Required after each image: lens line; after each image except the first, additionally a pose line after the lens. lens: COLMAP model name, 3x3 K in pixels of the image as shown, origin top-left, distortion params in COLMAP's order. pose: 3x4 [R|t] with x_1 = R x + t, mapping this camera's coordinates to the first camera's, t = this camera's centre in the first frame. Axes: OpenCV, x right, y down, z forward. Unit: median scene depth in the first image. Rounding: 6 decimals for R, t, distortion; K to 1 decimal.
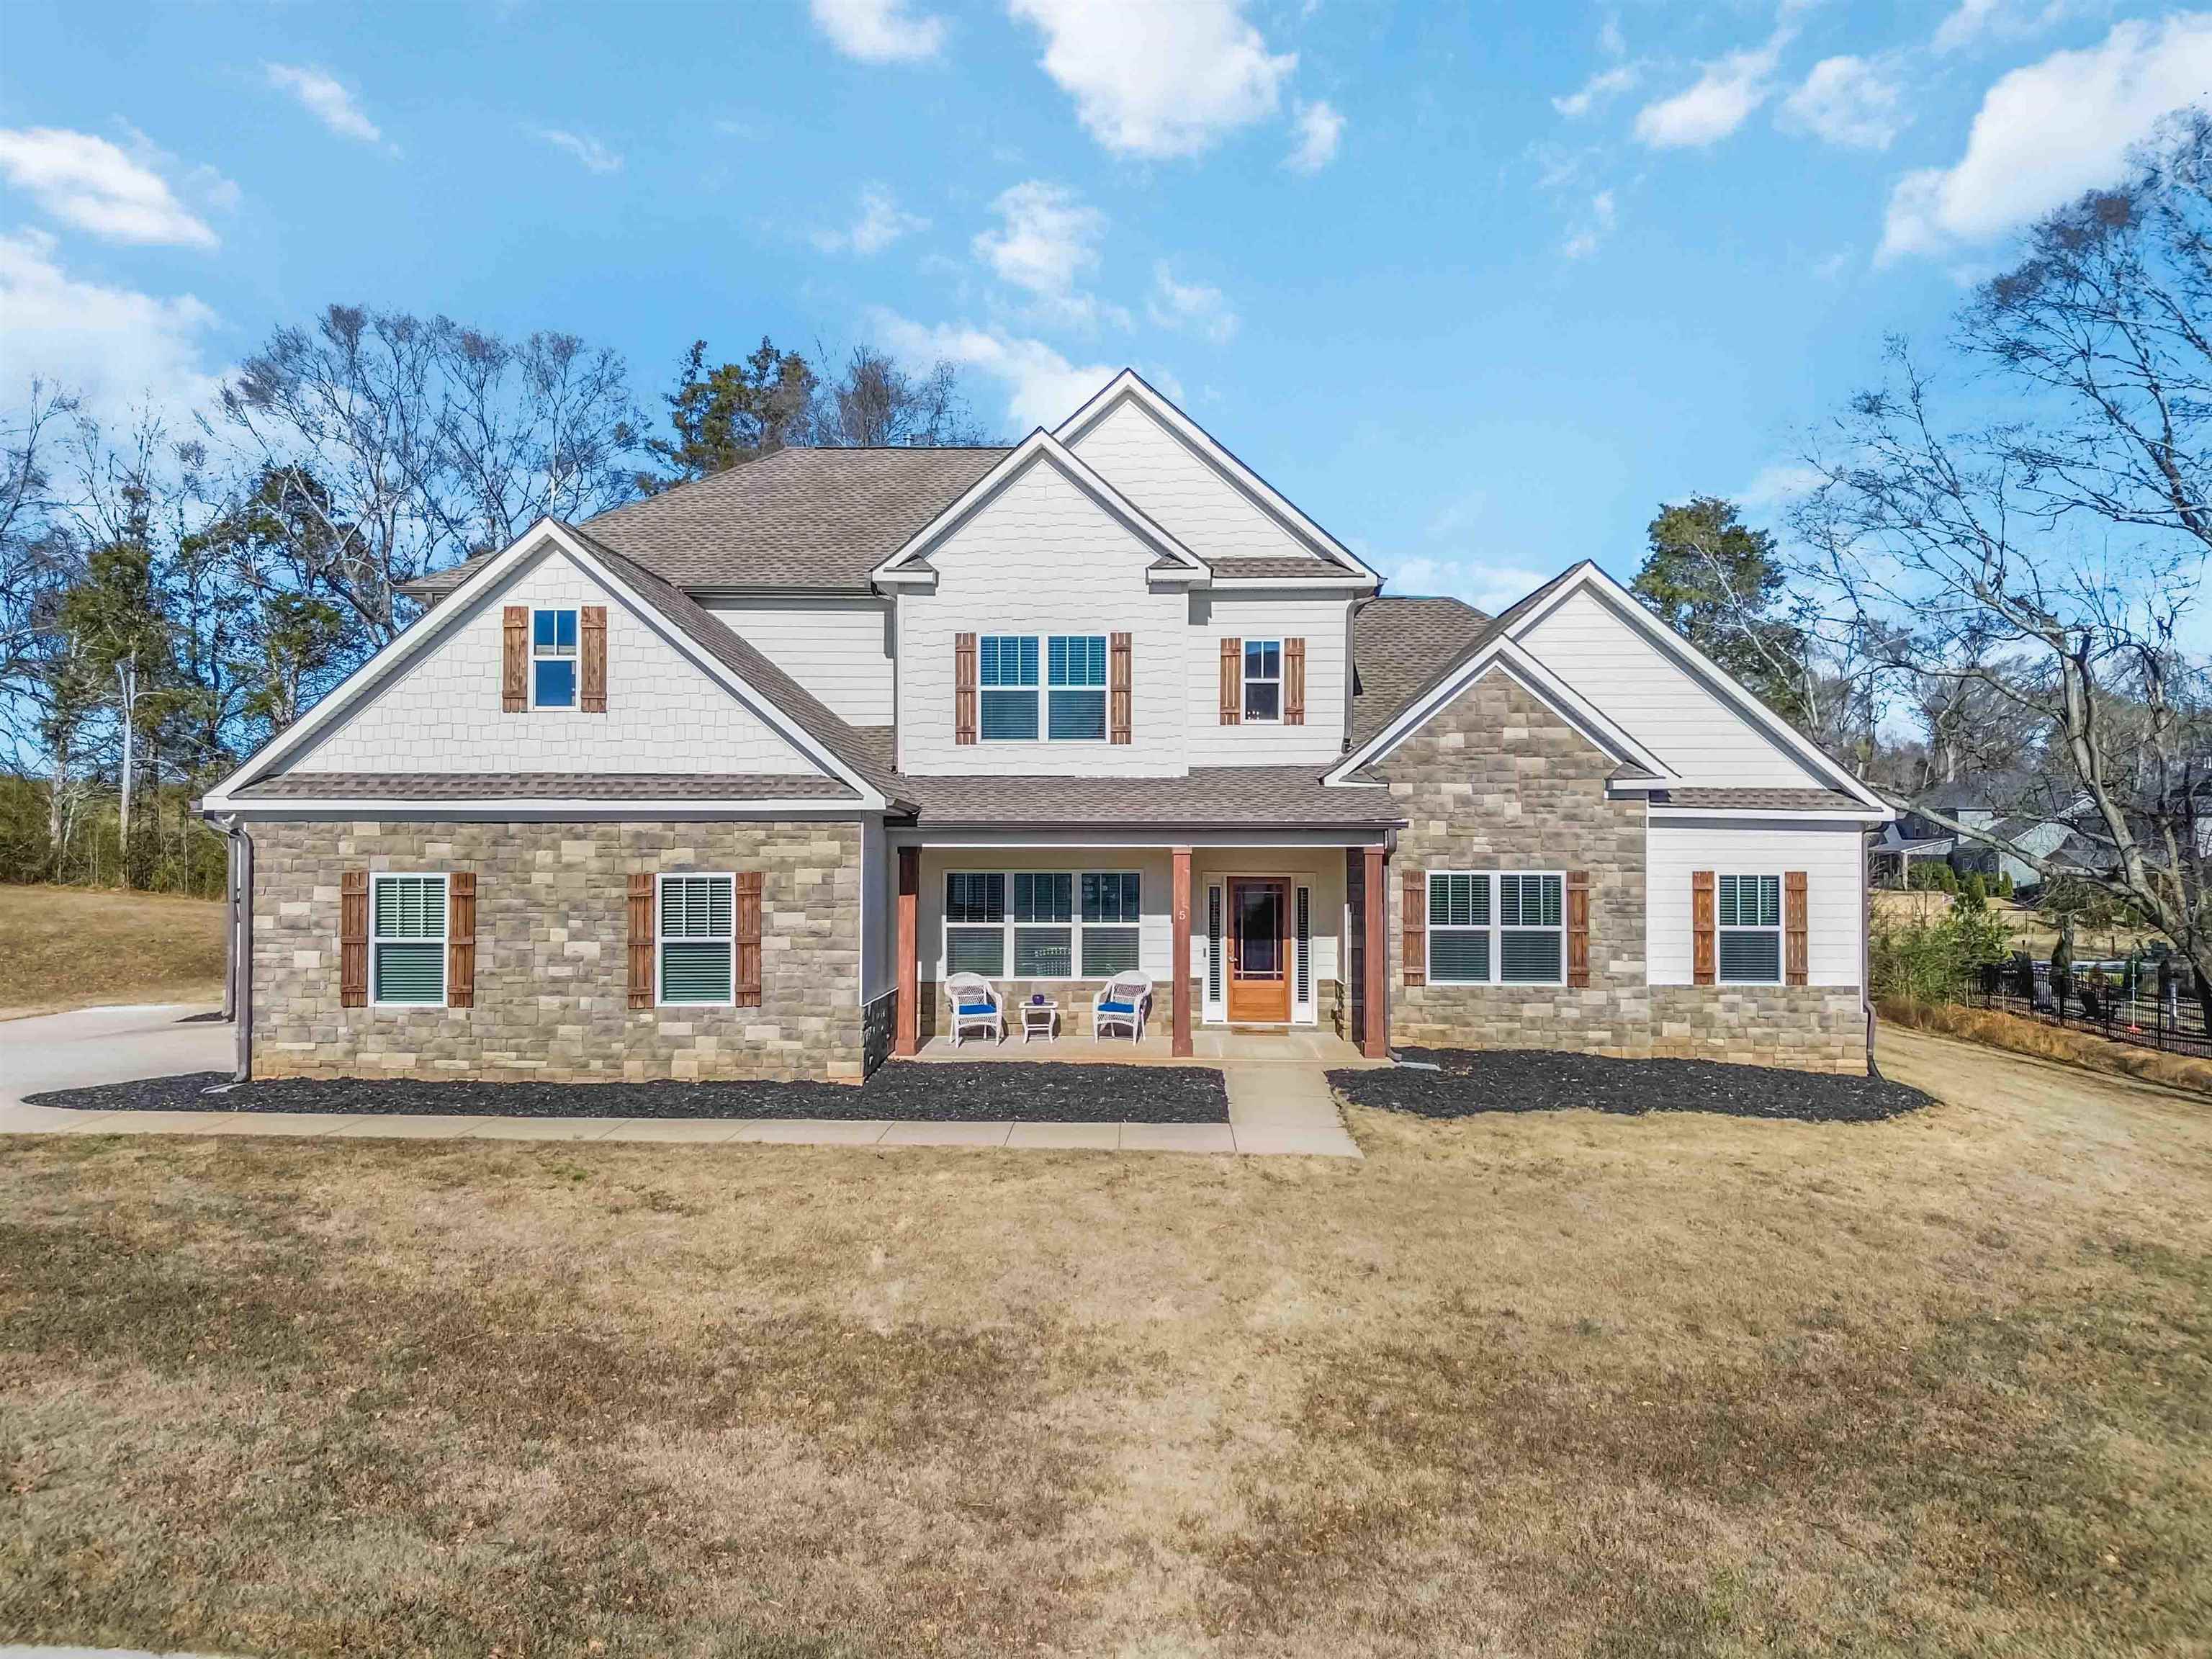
lens RADIAL K [[1548.9, 0, 1112.5], [0, 1548.9, 825.0], [0, 0, 1]] dist [0.092588, -0.087066]
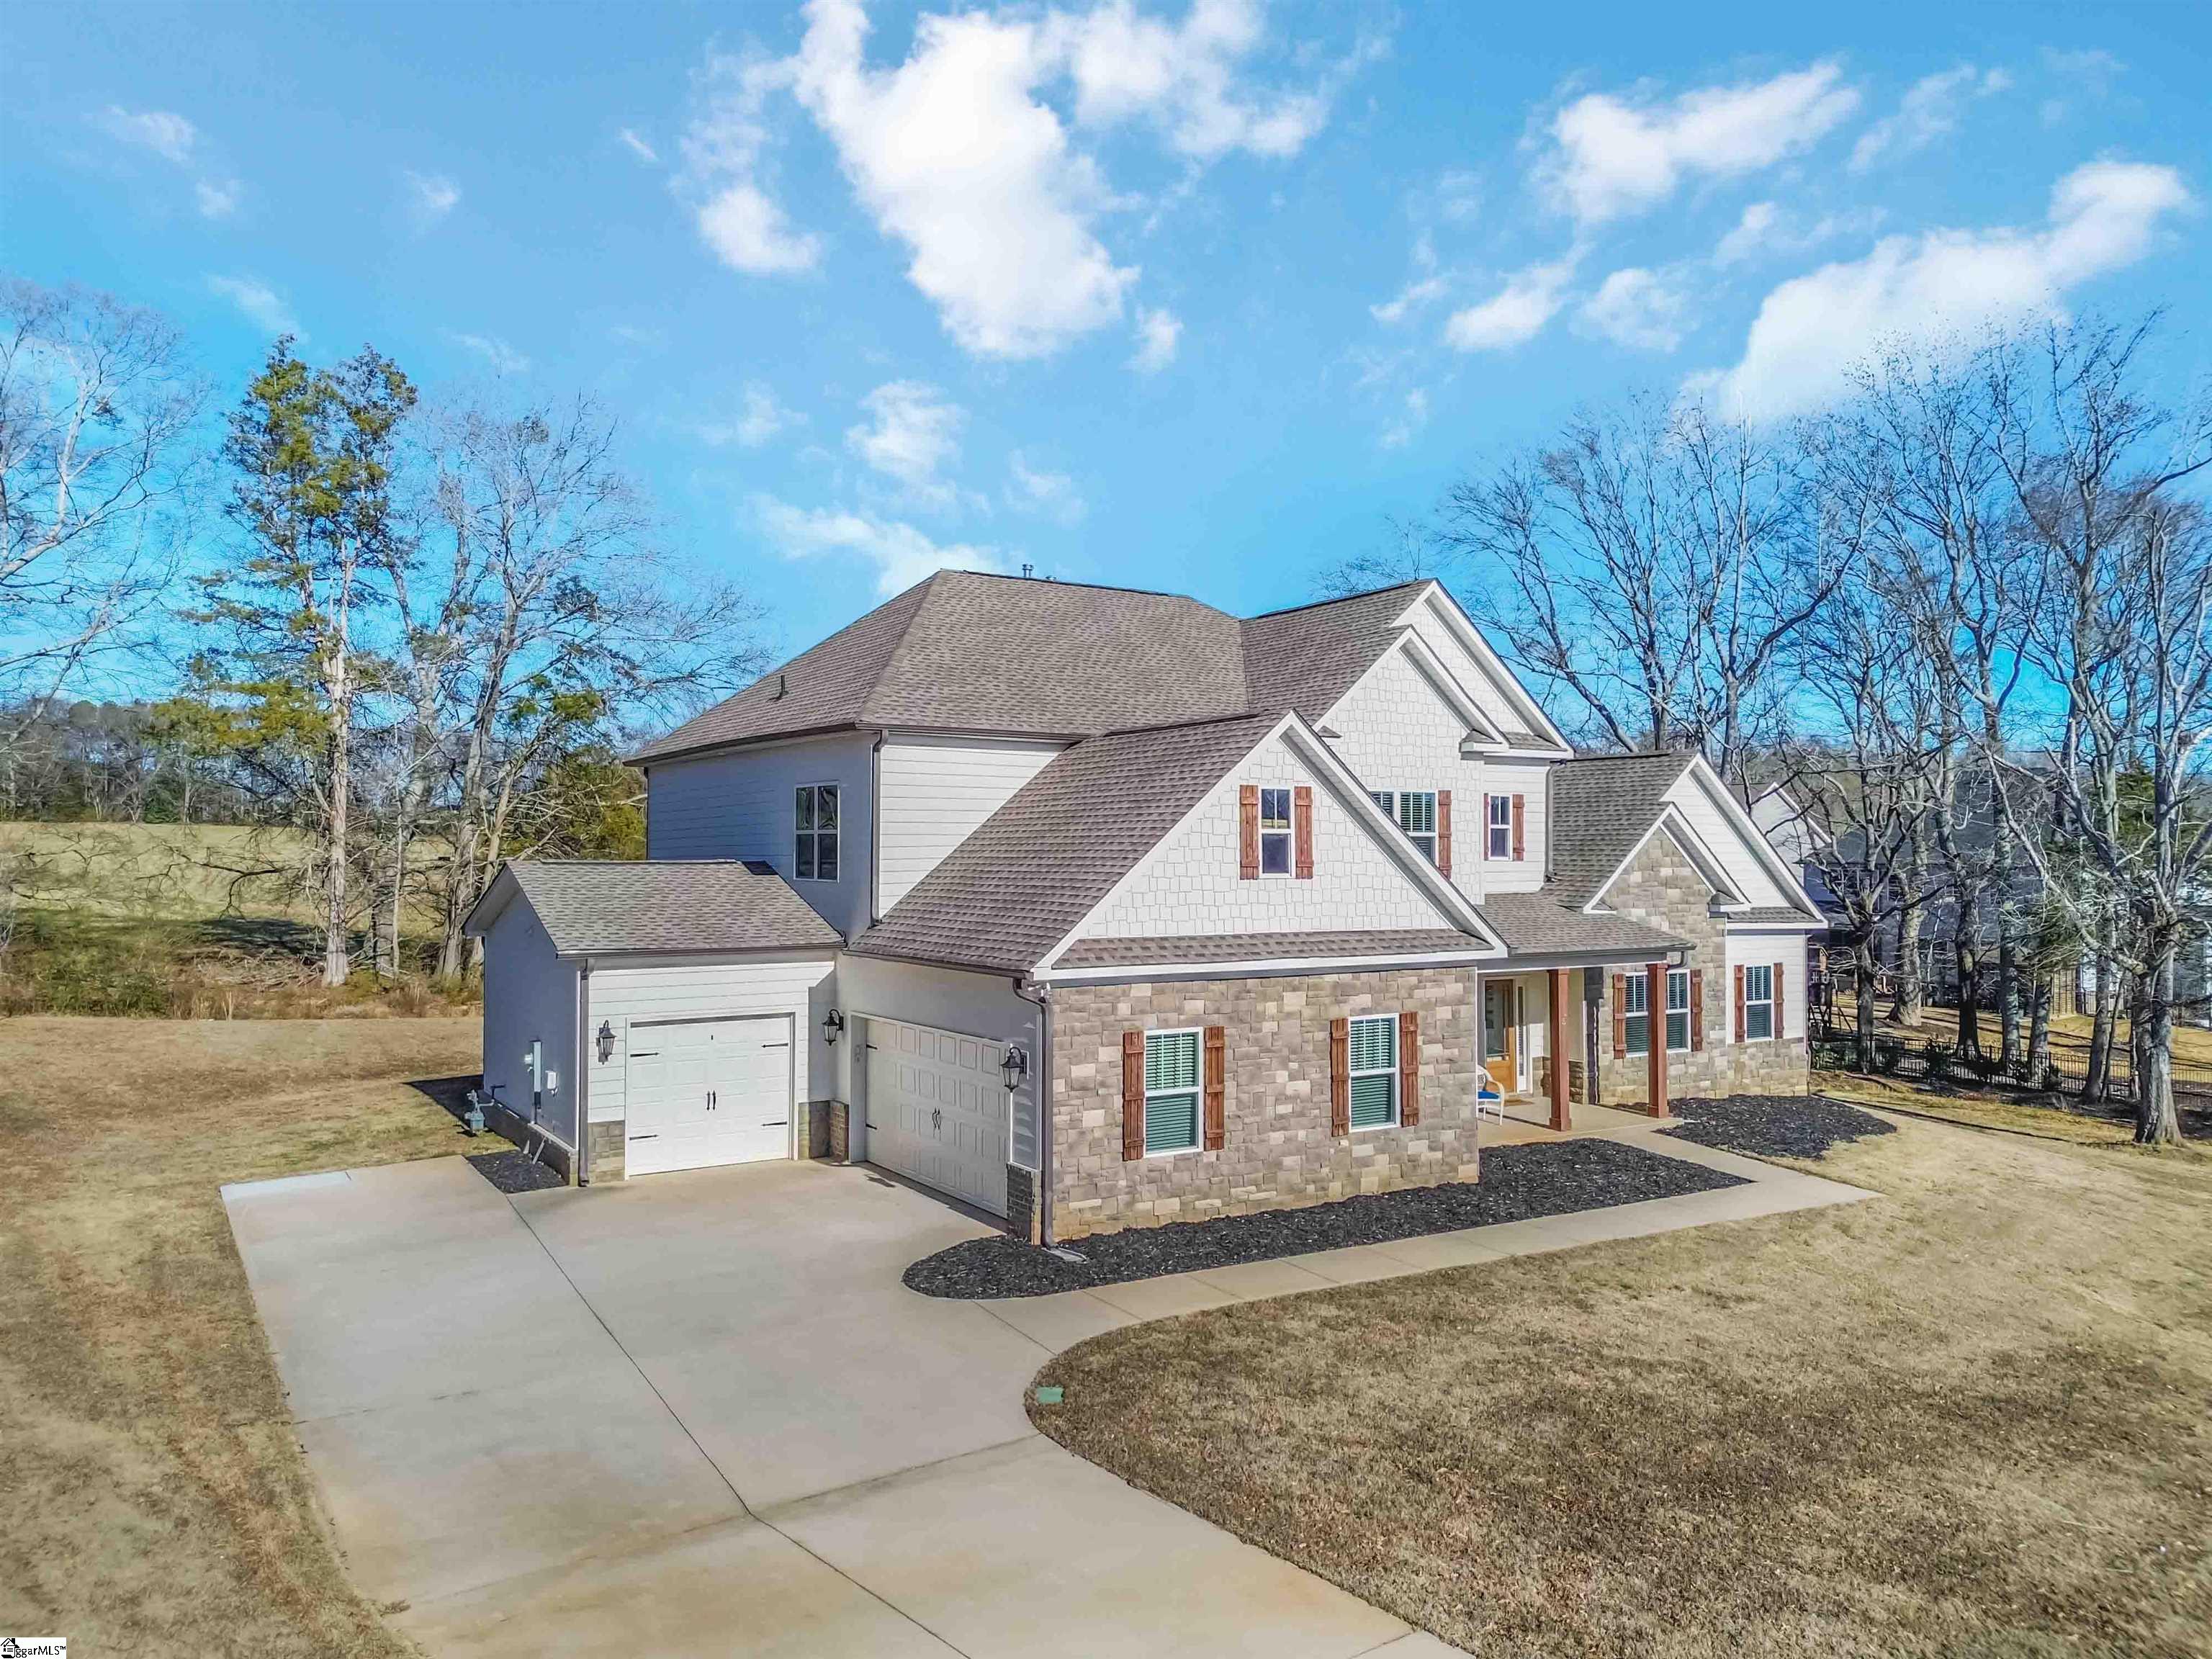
lens RADIAL K [[1548.9, 0, 1112.5], [0, 1548.9, 825.0], [0, 0, 1]] dist [0.092588, -0.087066]
pose [[0.824258, 0.009026, 0.566142, -1.086769], [-0.010161, 0.999948, -0.001148, -0.108532], [-0.566123, -0.004806, 0.824307, 0.145812]]
